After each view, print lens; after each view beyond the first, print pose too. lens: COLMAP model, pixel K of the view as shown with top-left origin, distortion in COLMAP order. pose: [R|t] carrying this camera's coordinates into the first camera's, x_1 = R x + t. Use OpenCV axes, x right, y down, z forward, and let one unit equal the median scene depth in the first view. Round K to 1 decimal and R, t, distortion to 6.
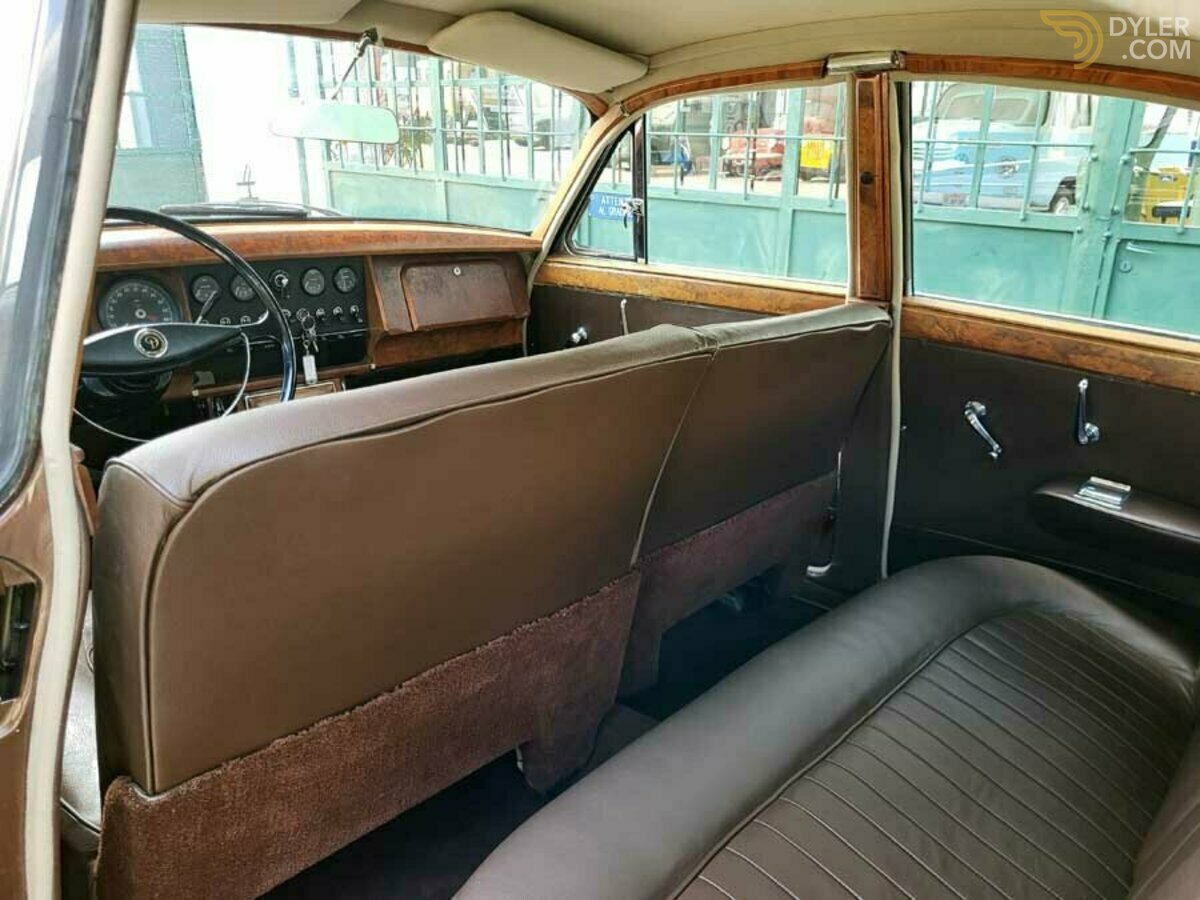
lens RADIAL K [[930.3, 0, 599.9], [0, 930.3, 447.9], [0, 0, 1]] dist [0.050175, -0.034197]
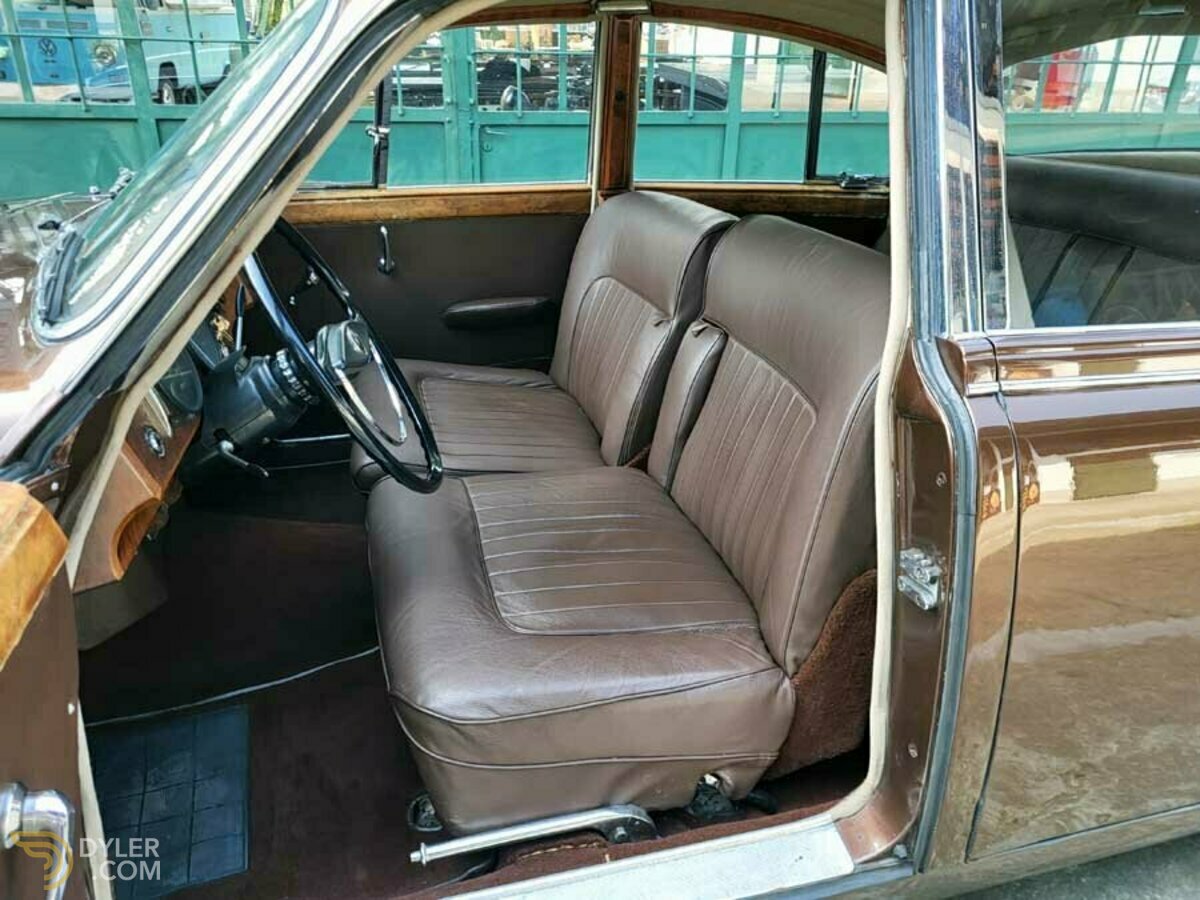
lens RADIAL K [[930.3, 0, 599.4], [0, 930.3, 451.9], [0, 0, 1]] dist [0.050175, -0.034197]
pose [[0.532286, -0.358117, 0.767088, -0.516911], [0.262432, 0.931283, 0.252669, -0.089190], [-0.804861, 0.066817, 0.589691, 0.151071]]
